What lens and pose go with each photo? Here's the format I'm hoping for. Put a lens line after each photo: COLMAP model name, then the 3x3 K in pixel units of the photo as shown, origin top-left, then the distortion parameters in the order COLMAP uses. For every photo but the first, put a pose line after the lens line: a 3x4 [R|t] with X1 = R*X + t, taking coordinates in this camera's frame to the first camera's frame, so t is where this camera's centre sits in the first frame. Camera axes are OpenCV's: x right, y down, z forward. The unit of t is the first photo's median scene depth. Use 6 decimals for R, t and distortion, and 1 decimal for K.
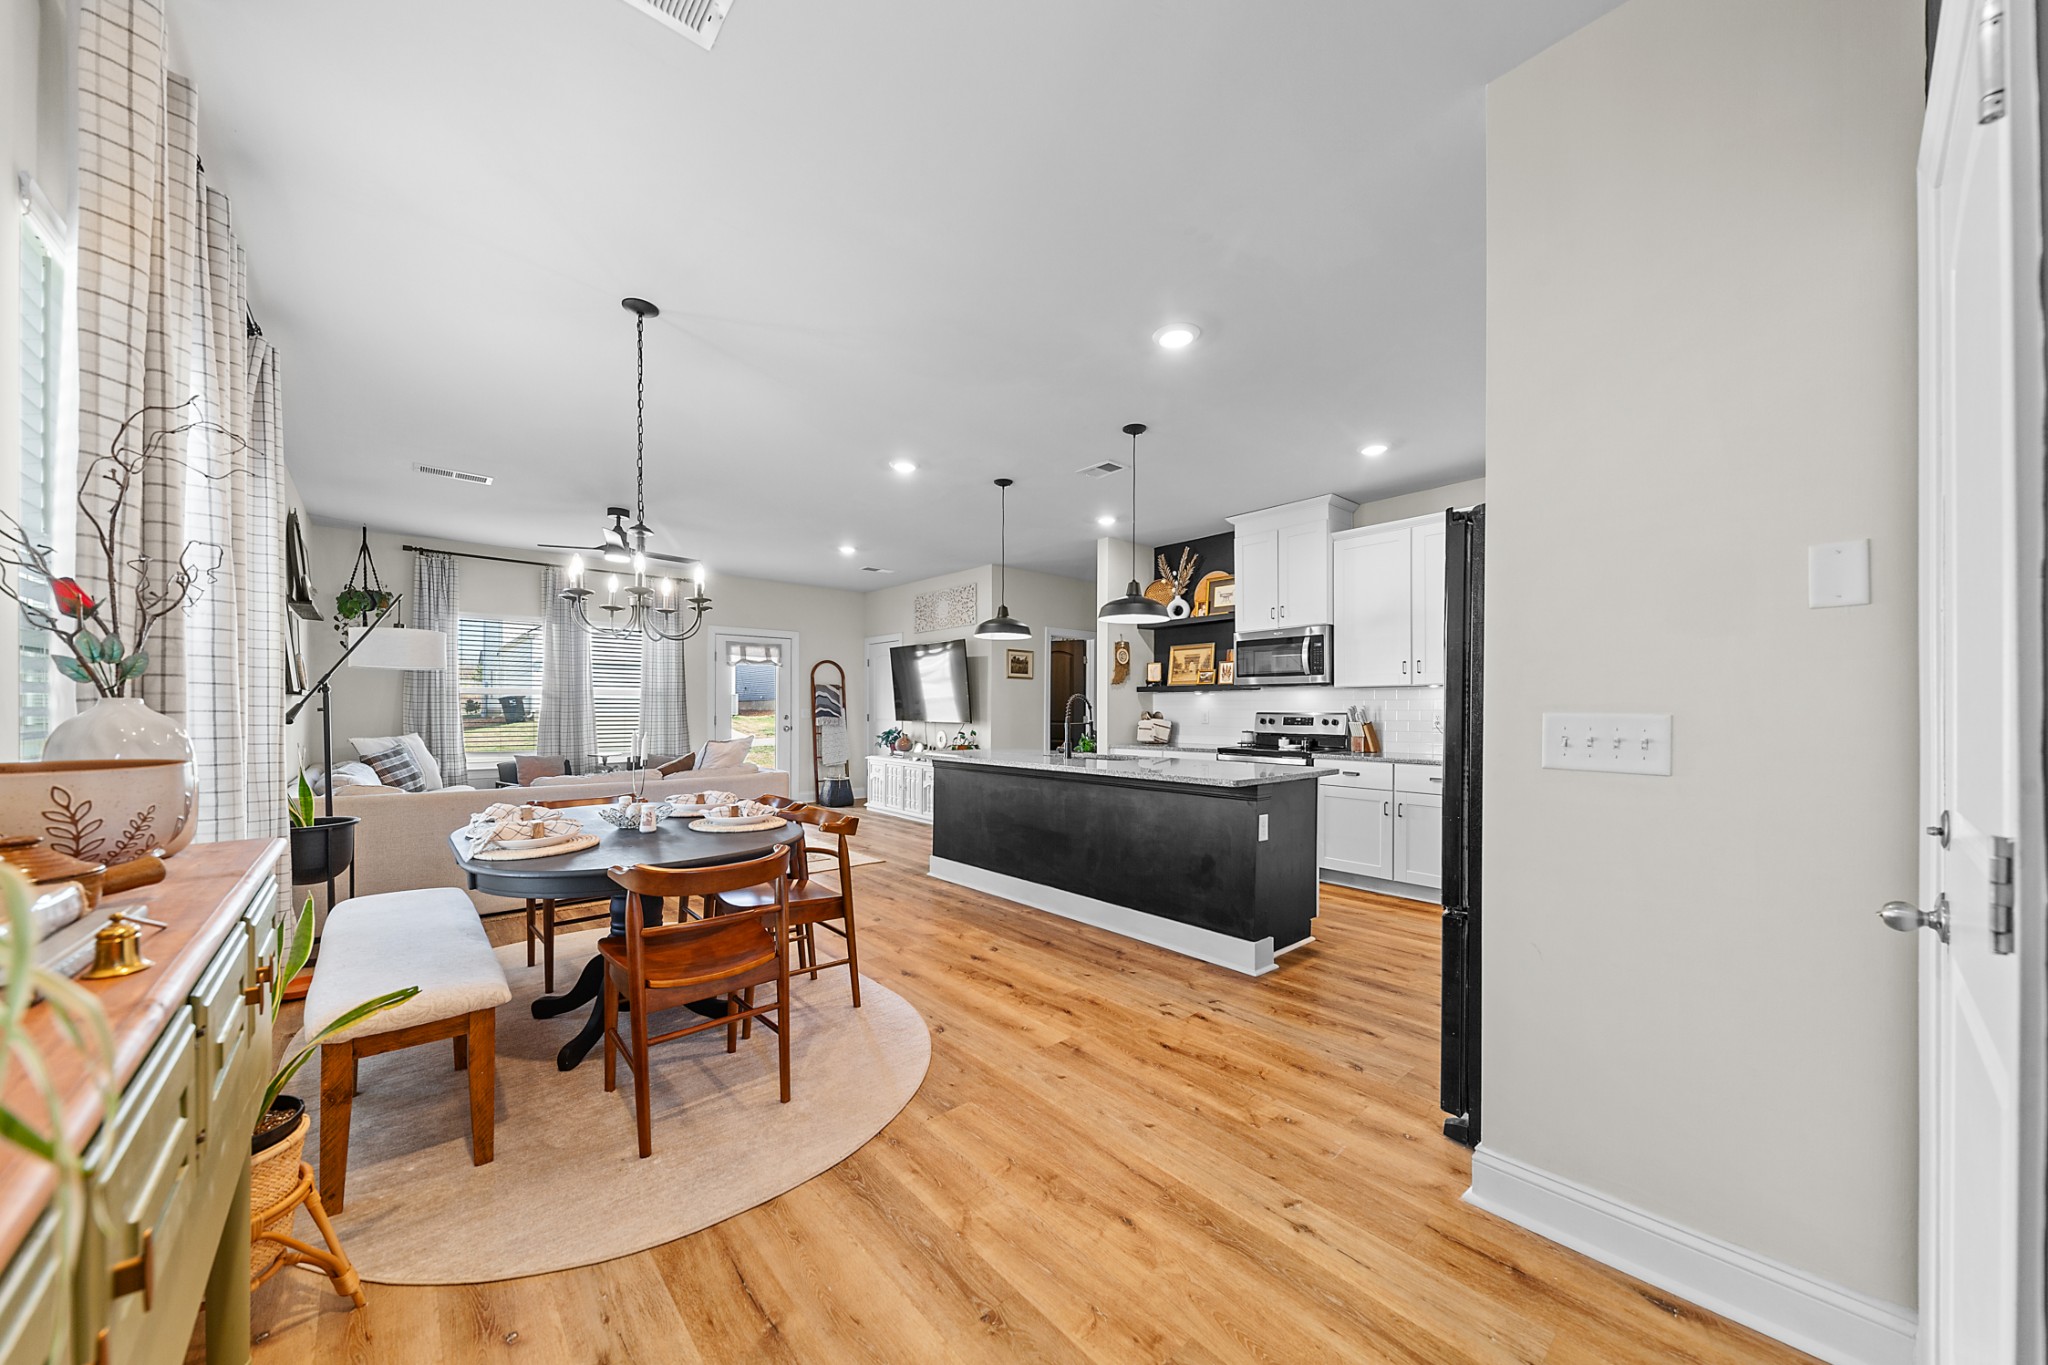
lens RADIAL K [[714.5, 0, 1020.0], [0, 714.5, 706.5], [0, 0, 1]] dist [-0.000864, -0.000160]
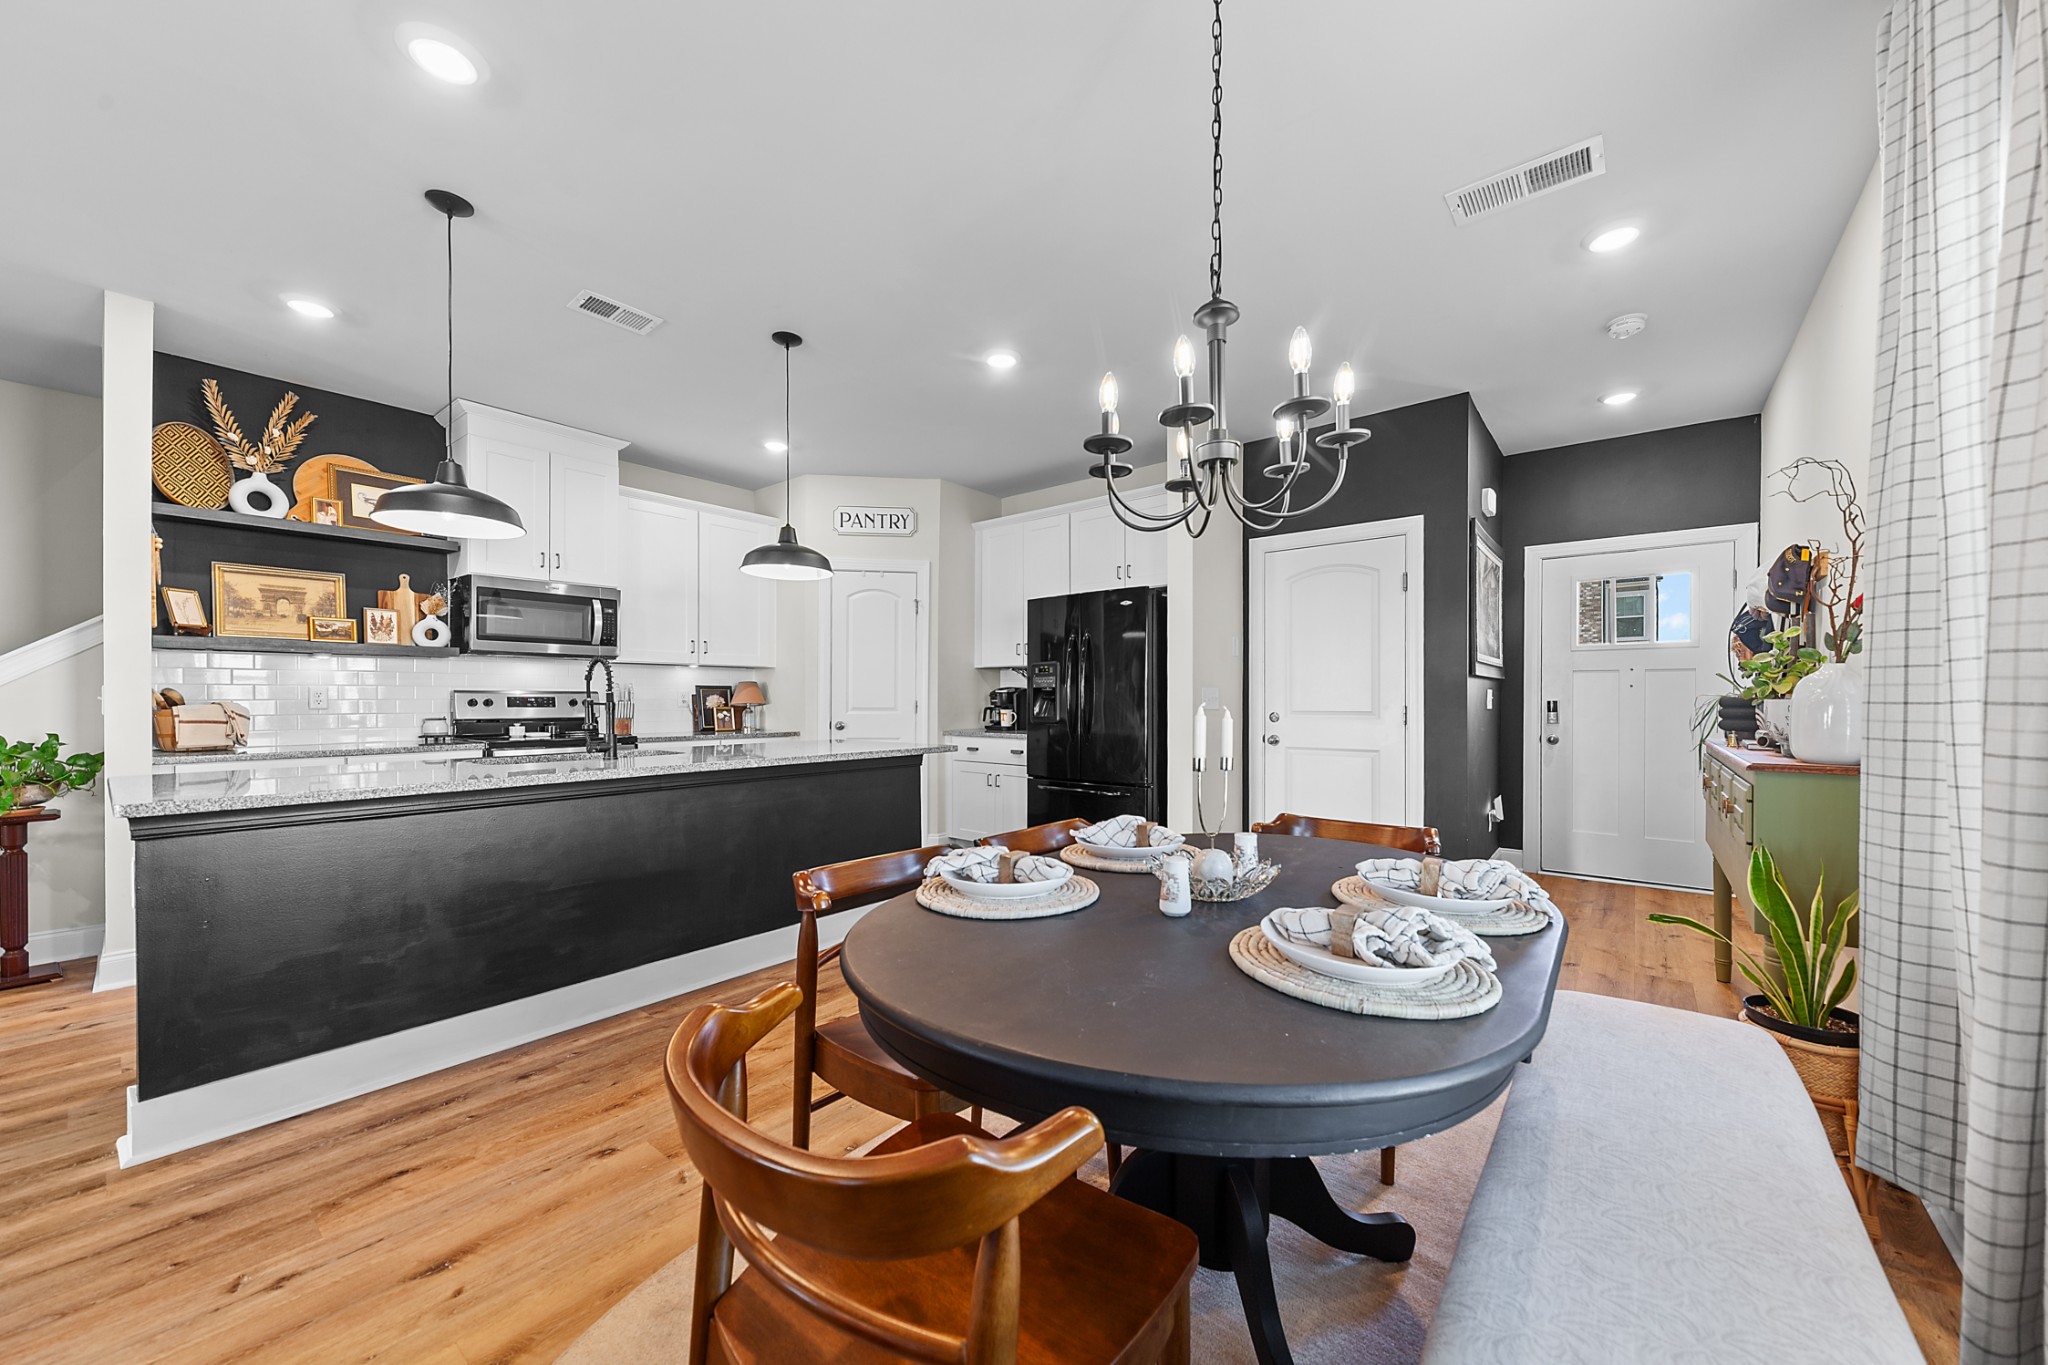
lens RADIAL K [[748.7, 0, 1057.6], [0, 748.7, 703.2], [0, 0, 1]] dist [-0.007409, -0.001410]
pose [[-0.190760, -0.007959, 0.981604, -0.479101], [-0.004414, 0.999964, 0.007250, 0.012670], [-0.981627, -0.002950, -0.190789, 0.558259]]
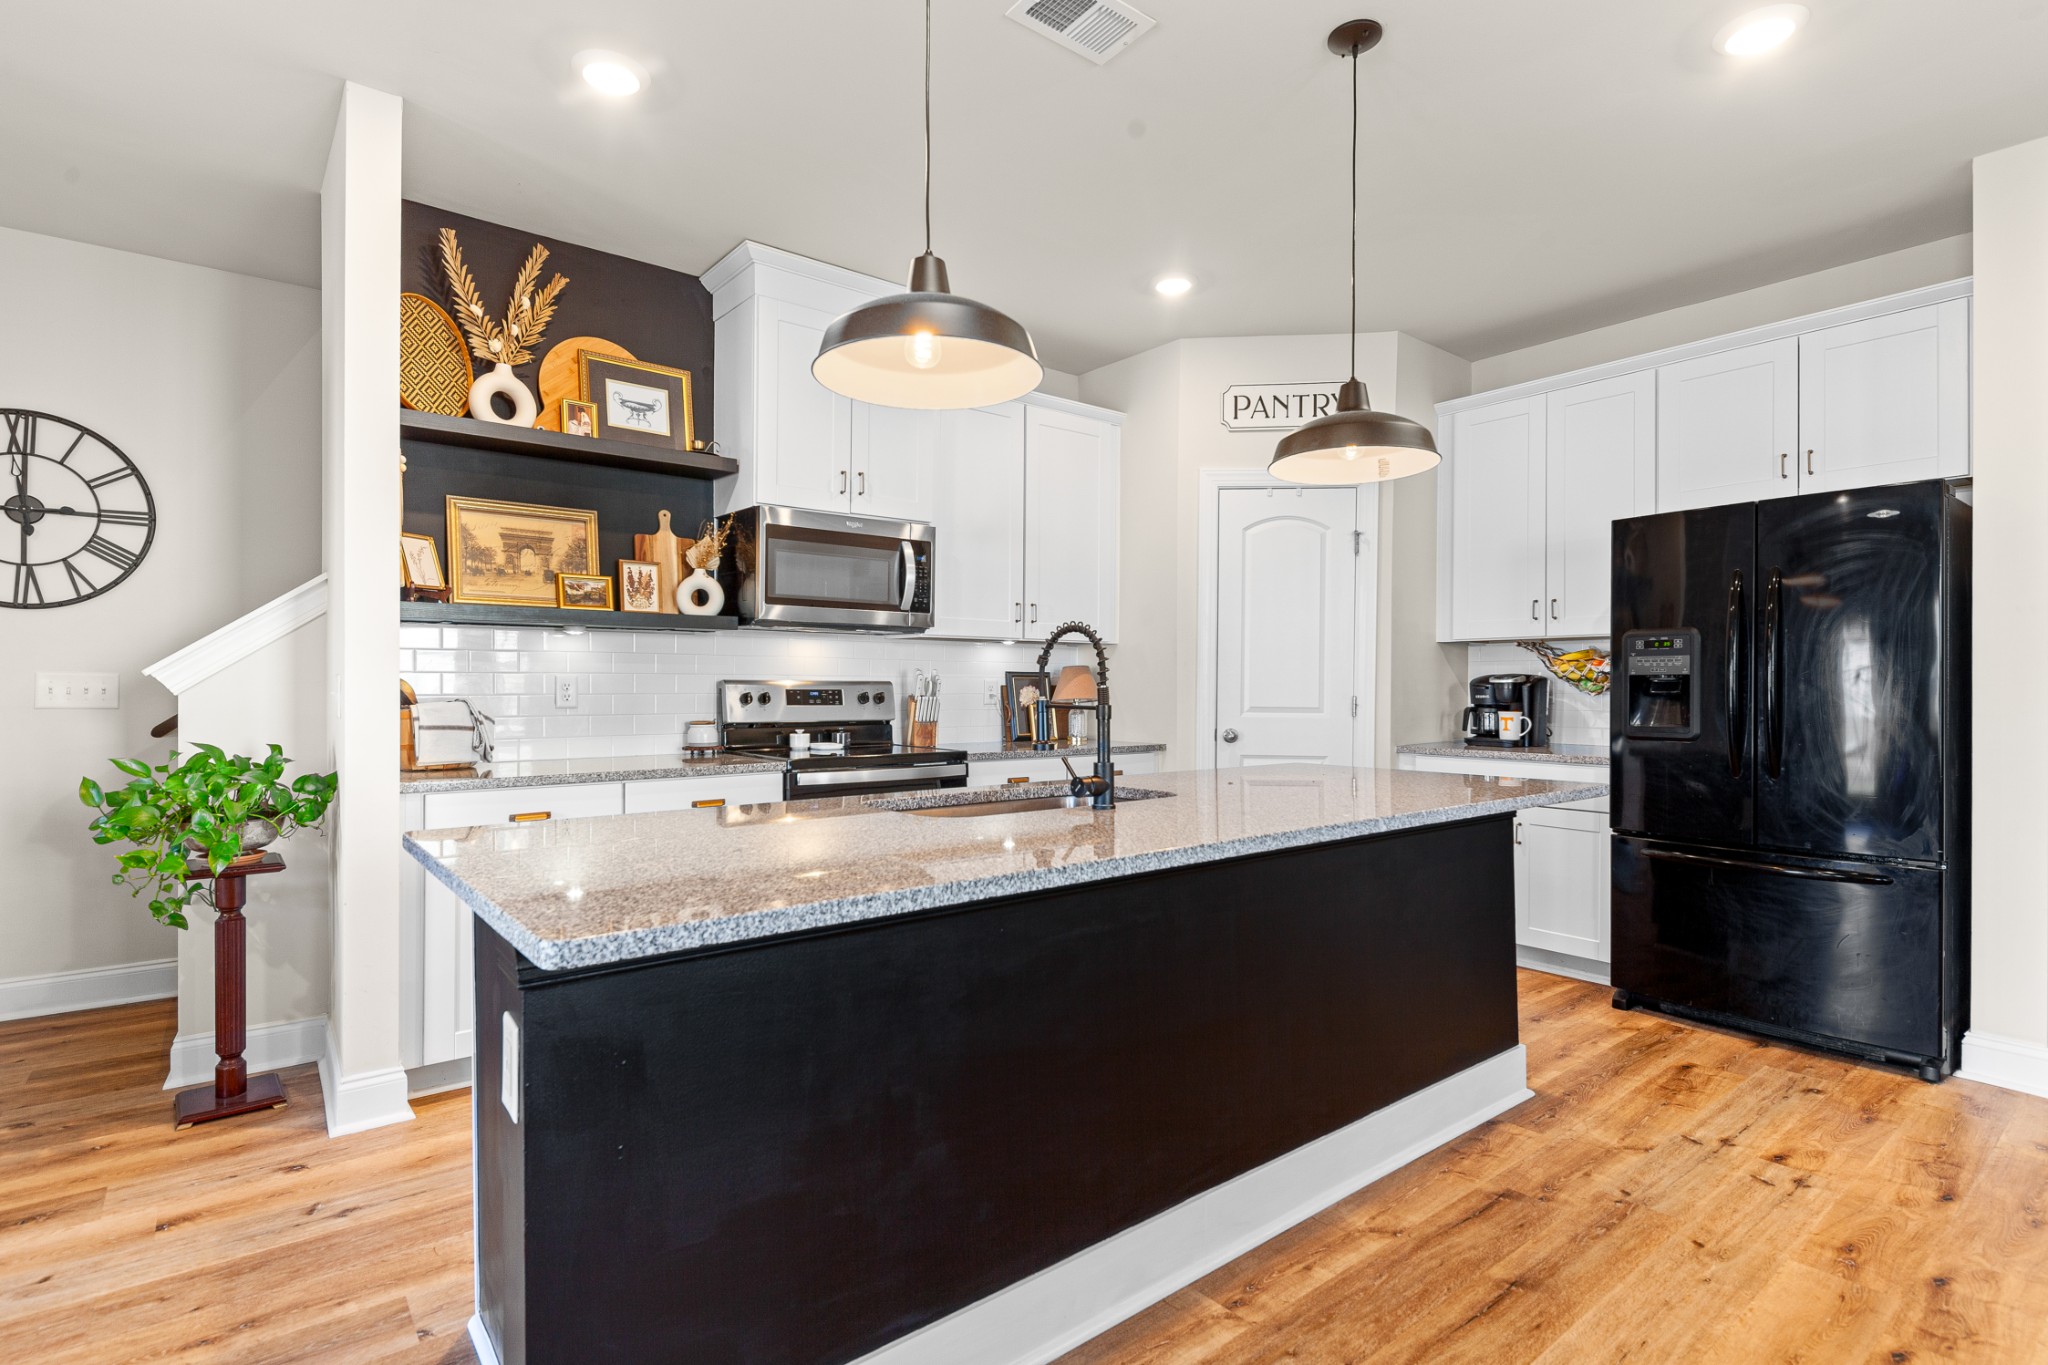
lens RADIAL K [[999.0, 0, 1024.1], [0, 999.0, 691.0], [0, 0, 1]] dist [0.002475, -0.005633]
pose [[0.048010, -0.004585, 0.998836, -0.307325], [-0.005478, 0.999973, 0.004853, 0.010760], [-0.998832, -0.005705, 0.047983, 0.763080]]
